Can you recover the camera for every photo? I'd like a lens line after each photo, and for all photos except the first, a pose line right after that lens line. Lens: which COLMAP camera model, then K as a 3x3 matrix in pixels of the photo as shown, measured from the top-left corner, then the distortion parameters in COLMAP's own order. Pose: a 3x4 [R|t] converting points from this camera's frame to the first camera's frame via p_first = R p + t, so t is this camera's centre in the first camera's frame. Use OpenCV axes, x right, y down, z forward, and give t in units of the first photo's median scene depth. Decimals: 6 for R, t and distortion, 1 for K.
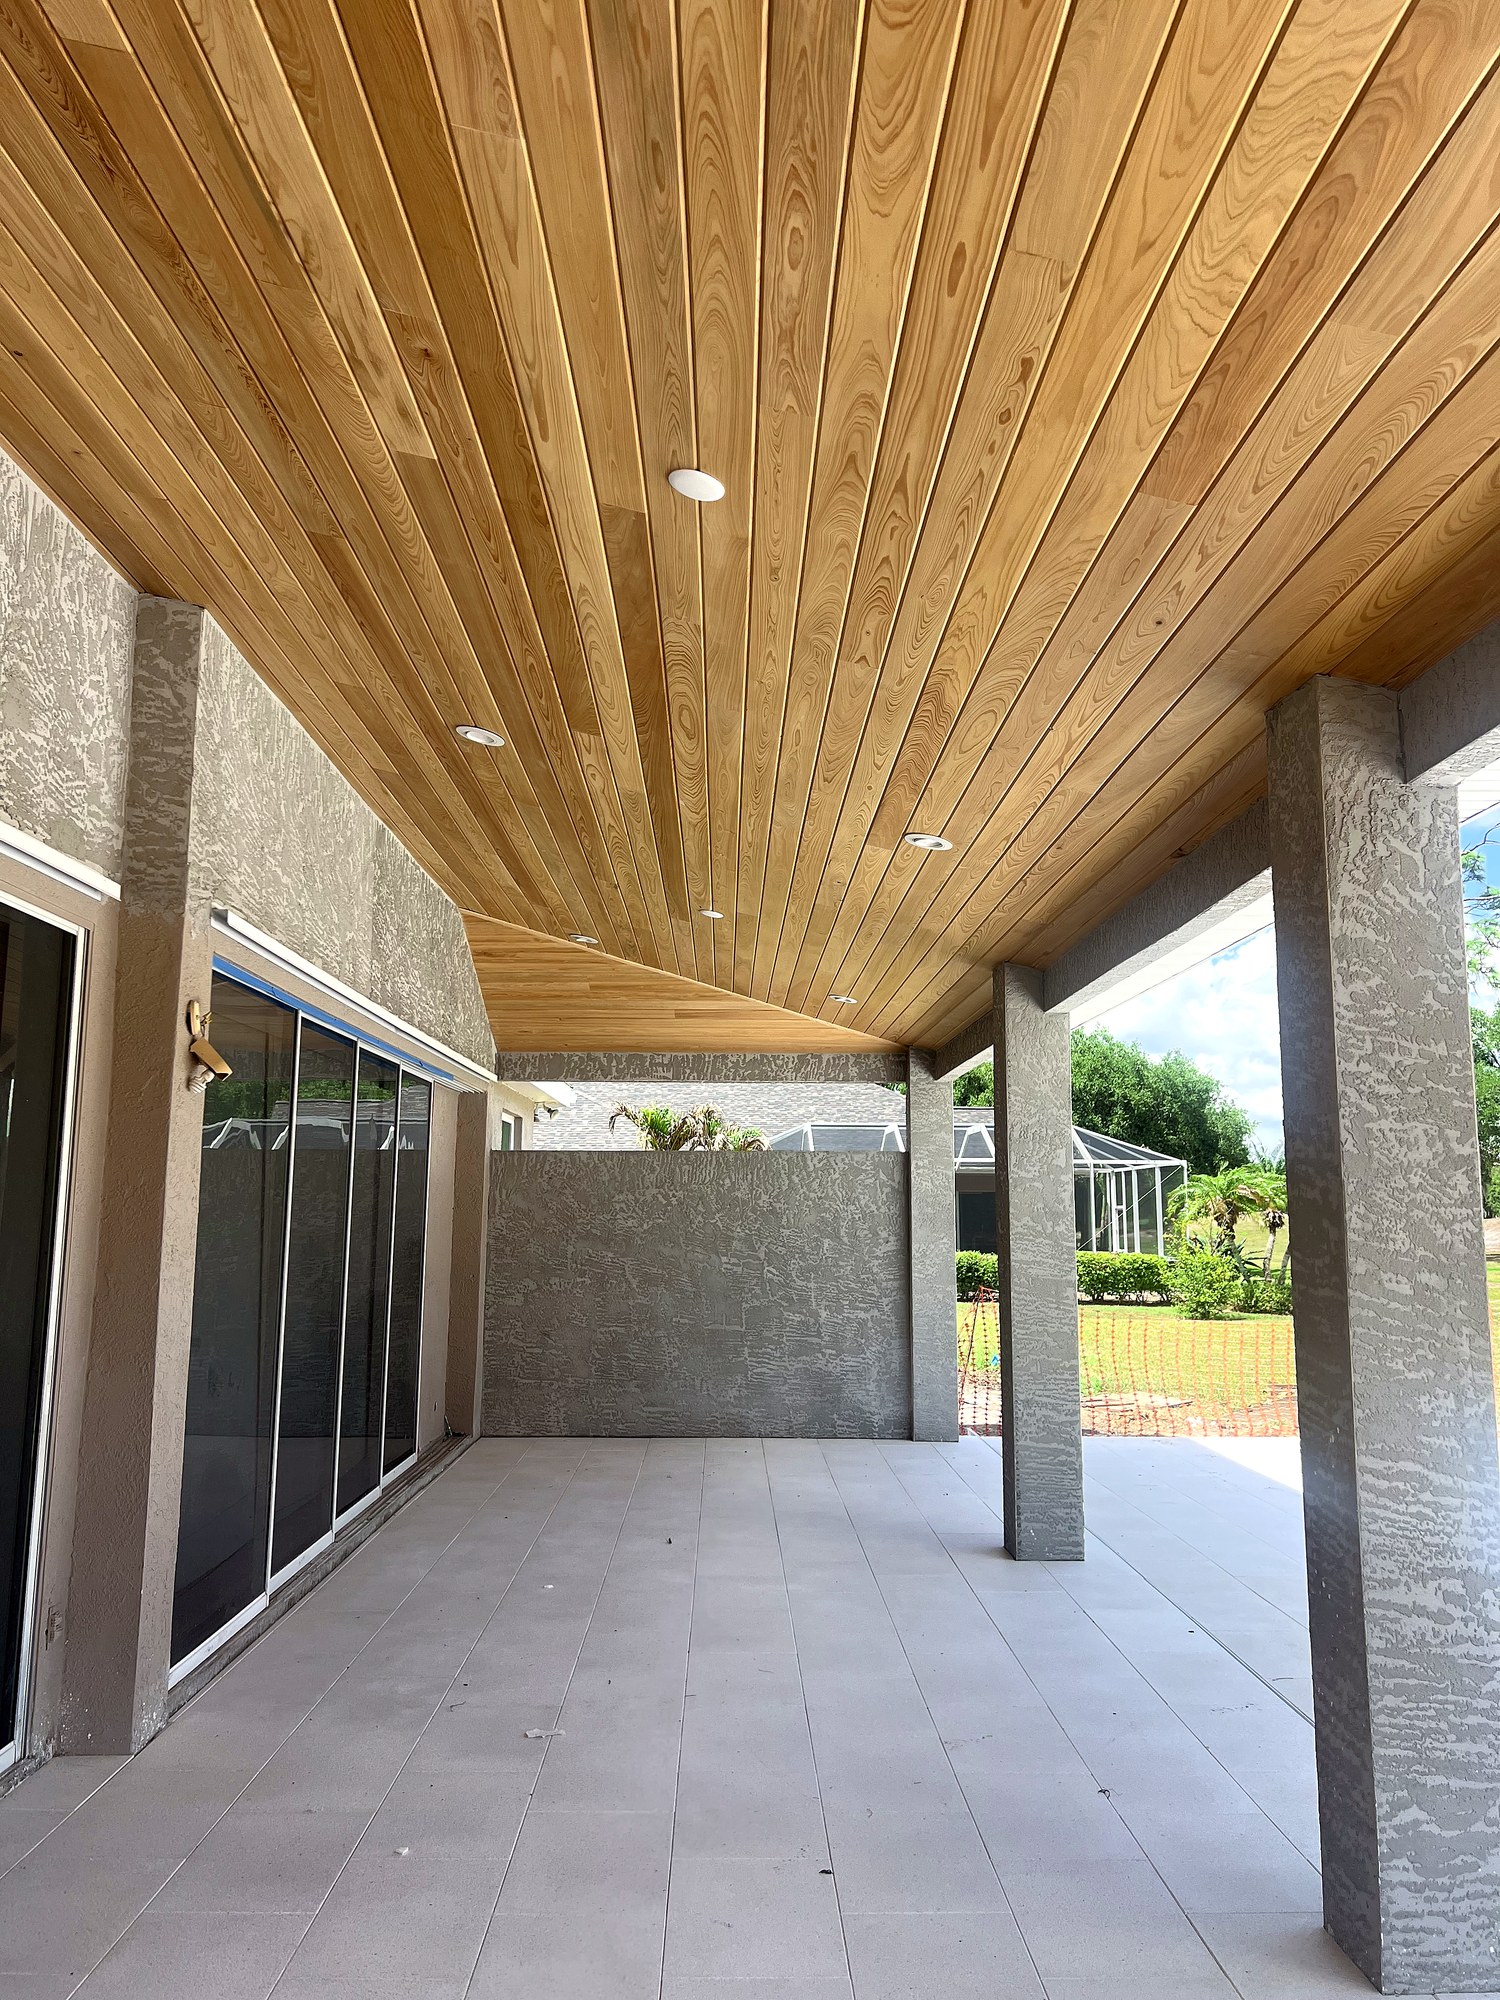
lens RADIAL K [[1496.3, 0, 745.5], [0, 1496.3, 999.1], [0, 0, 1]] dist [0.058880, -0.070462]
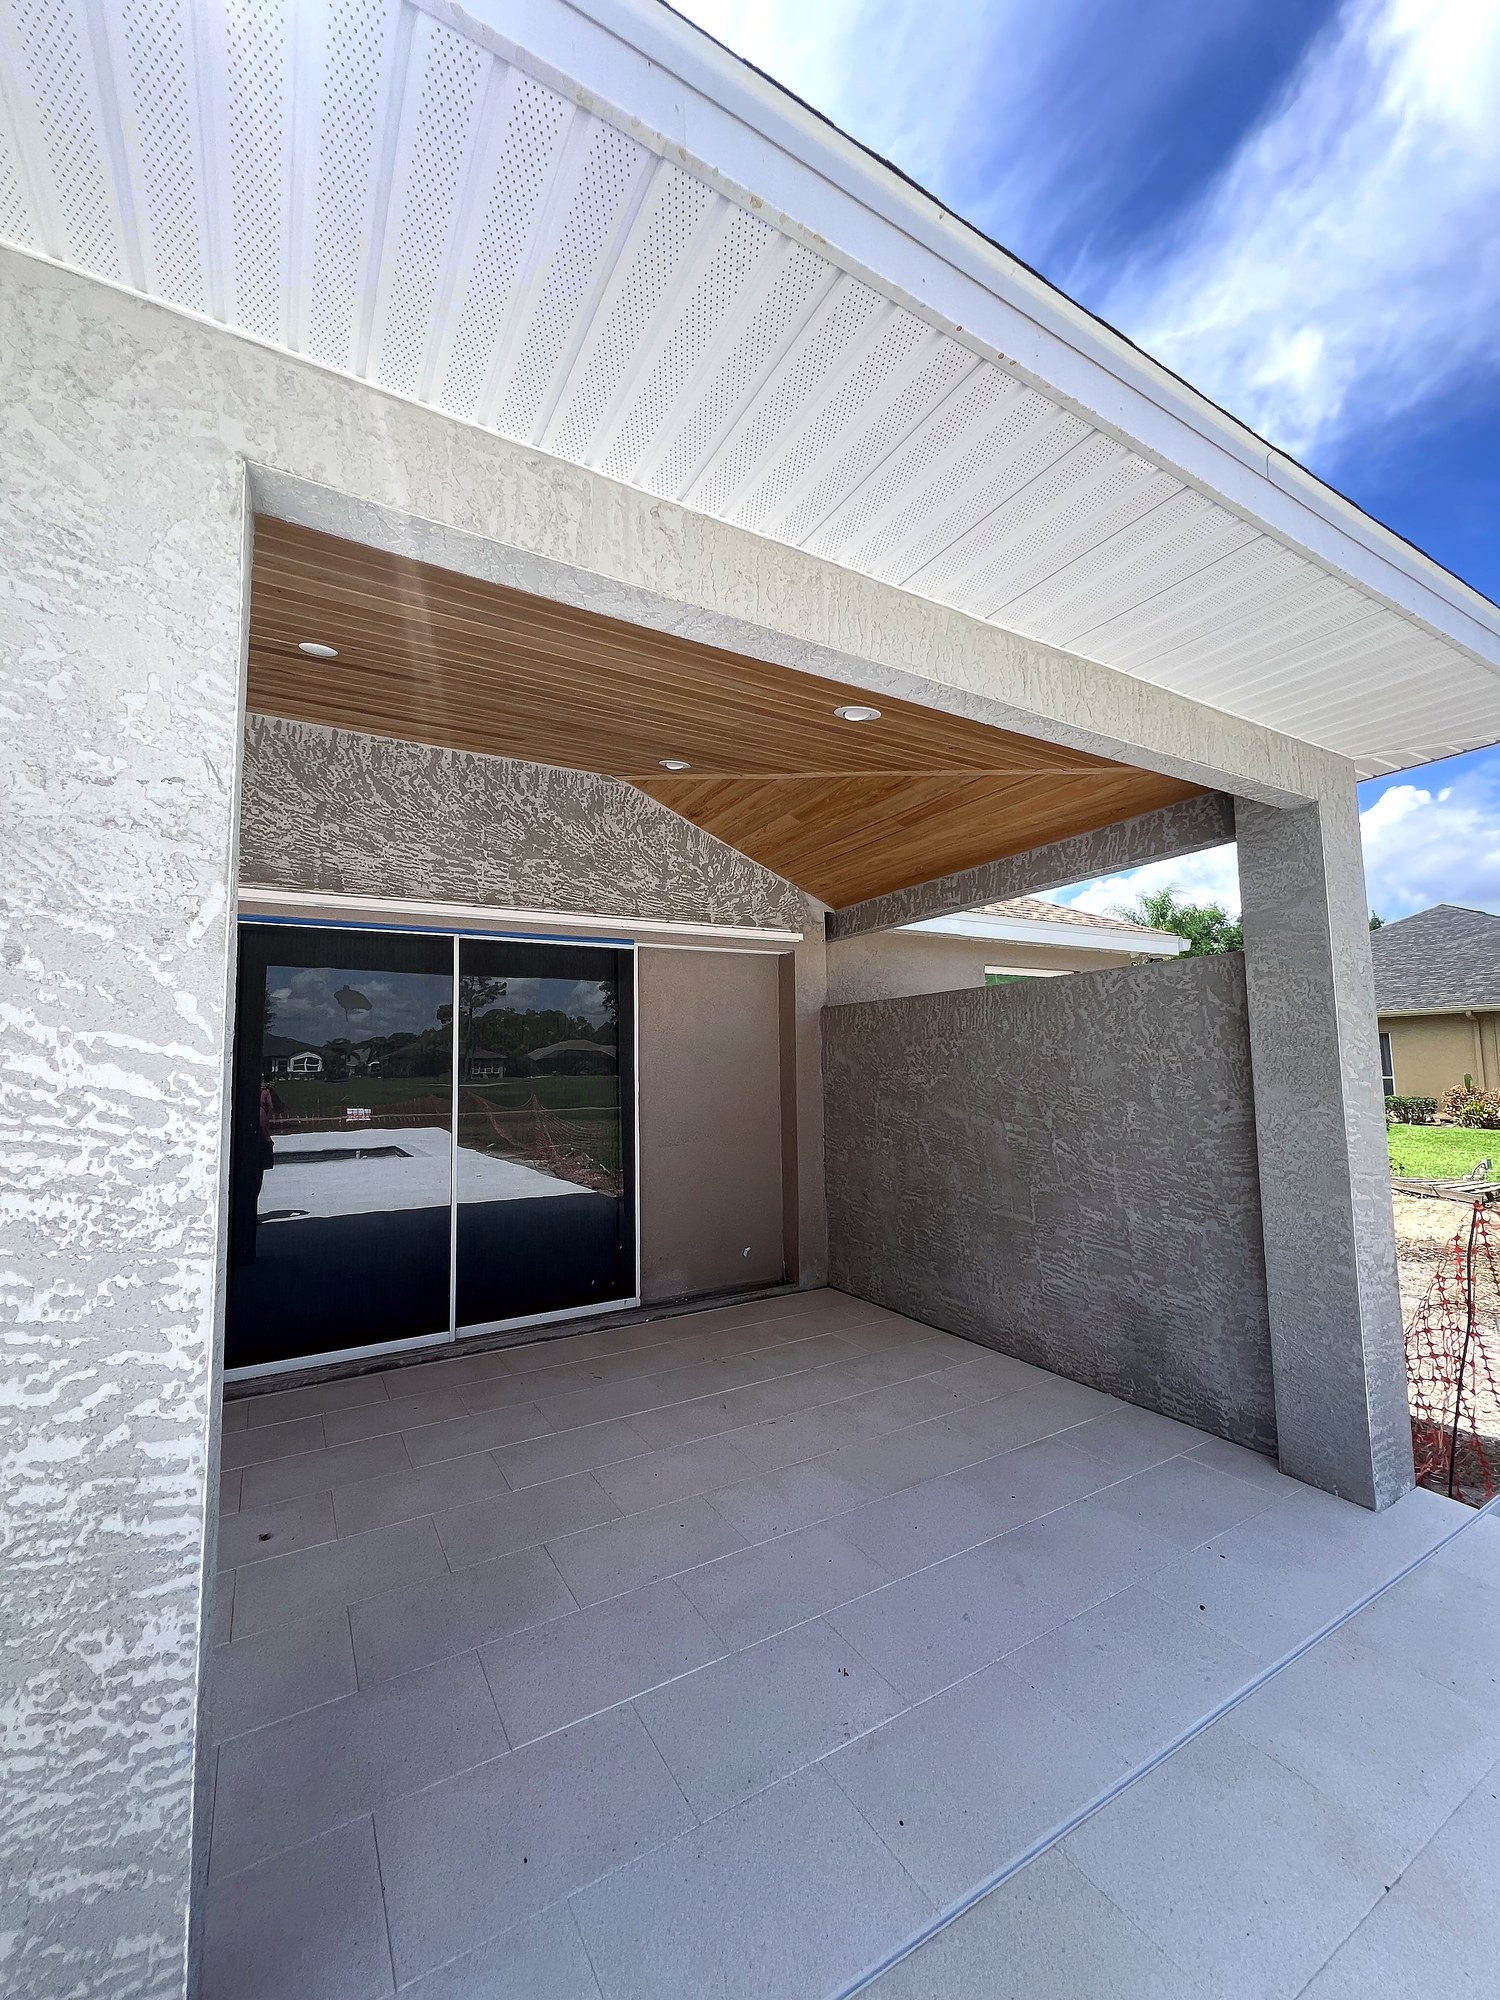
lens RADIAL K [[799.9, 0, 746.0], [0, 799.9, 1002.9], [0, 0, 1]] dist [-0.001286, 0.000333]
pose [[0.496564, -0.085442, -0.863785, 0.650725], [0.145939, 0.989195, -0.013951, 0.234378], [0.855644, -0.119133, 0.503668, 1.640119]]
